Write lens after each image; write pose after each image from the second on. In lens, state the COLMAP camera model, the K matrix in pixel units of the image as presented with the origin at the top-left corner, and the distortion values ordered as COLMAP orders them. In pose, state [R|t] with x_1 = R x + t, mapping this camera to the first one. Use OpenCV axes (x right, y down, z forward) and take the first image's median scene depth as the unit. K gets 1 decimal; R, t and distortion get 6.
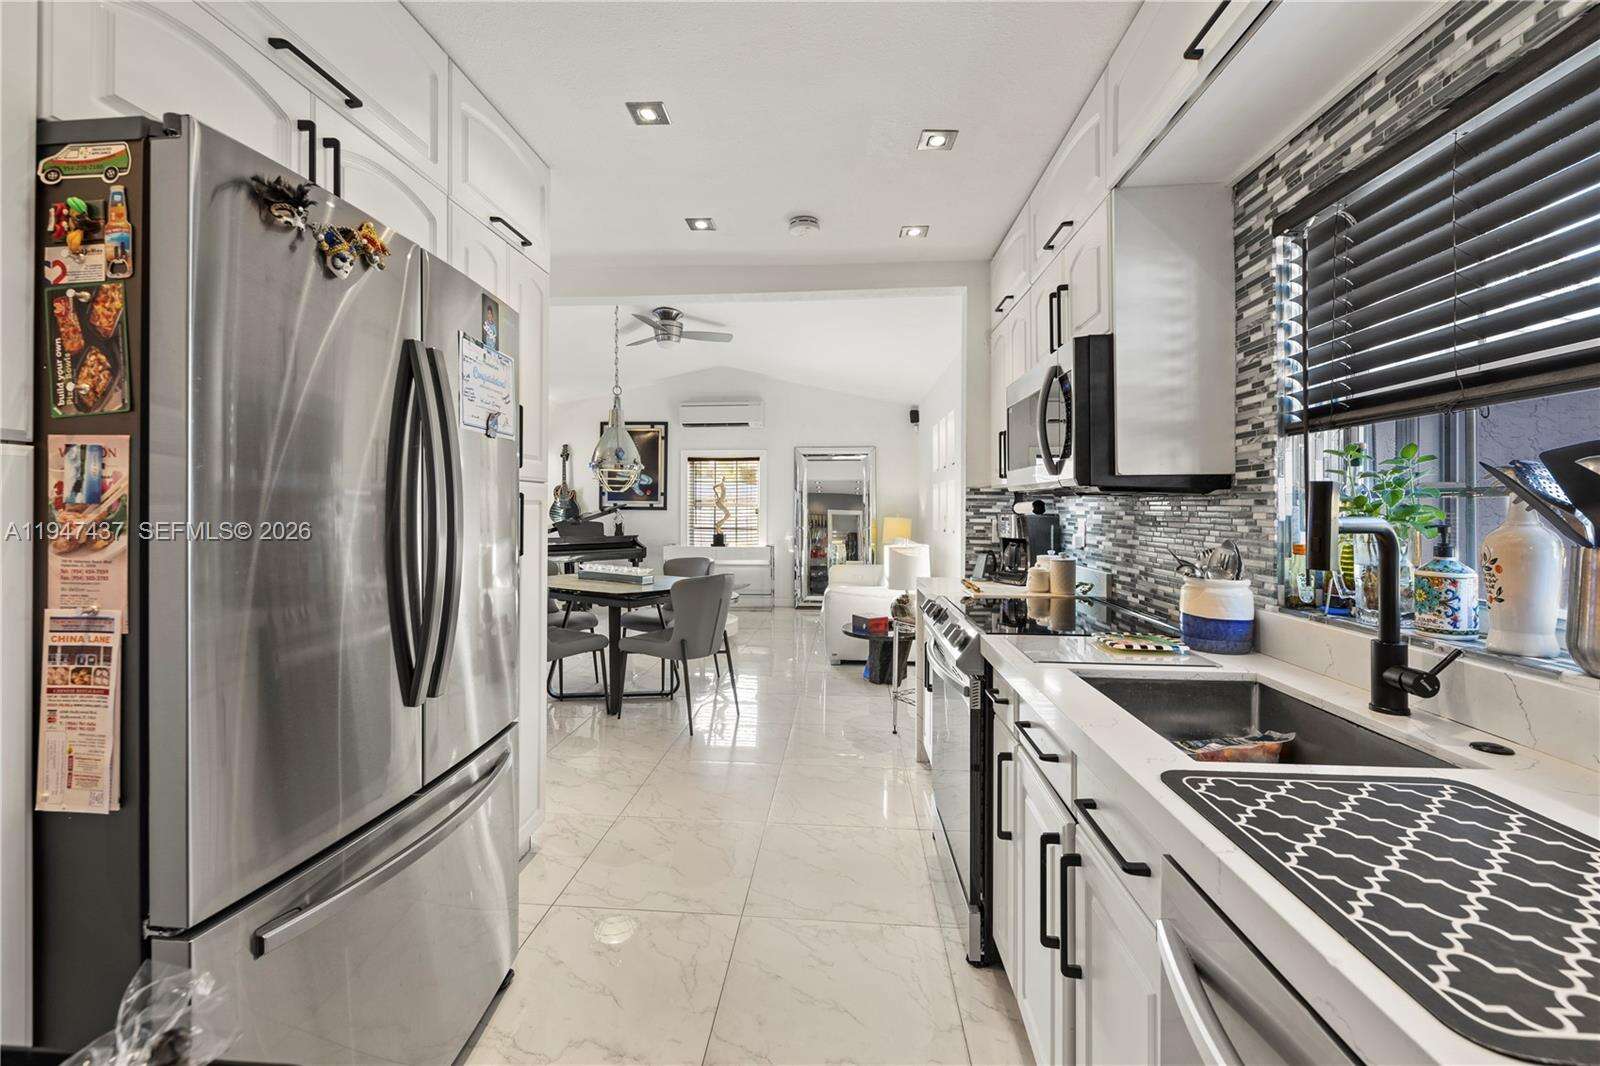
lens RADIAL K [[661.8, 0, 782.3], [0, 661.8, 506.9], [0, 0, 1]] dist [0.001272, -0.000345]
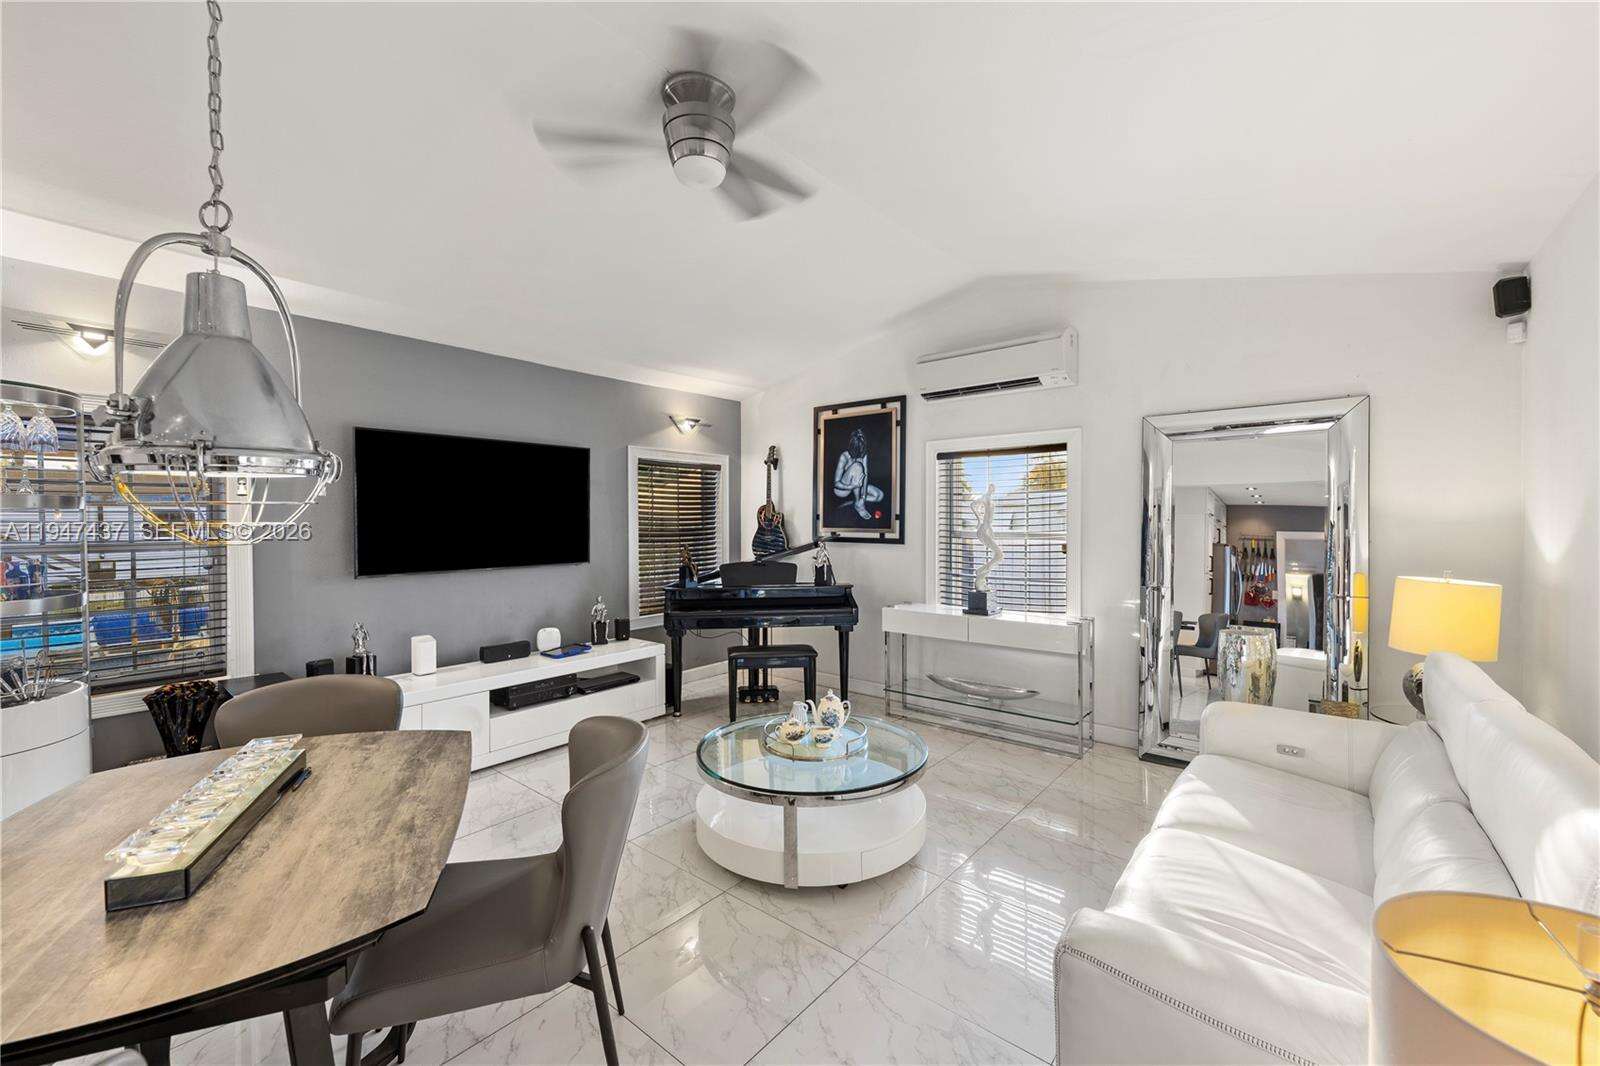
lens RADIAL K [[661.8, 0, 790.1], [0, 661.8, 533.6], [0, 0, 1]] dist [0.001272, -0.000345]
pose [[0.825959, 0.007568, -0.563680, 0.075368], [0.006611, 0.999711, 0.023110, -0.019124], [0.563692, -0.022815, 0.825670, 0.450947]]
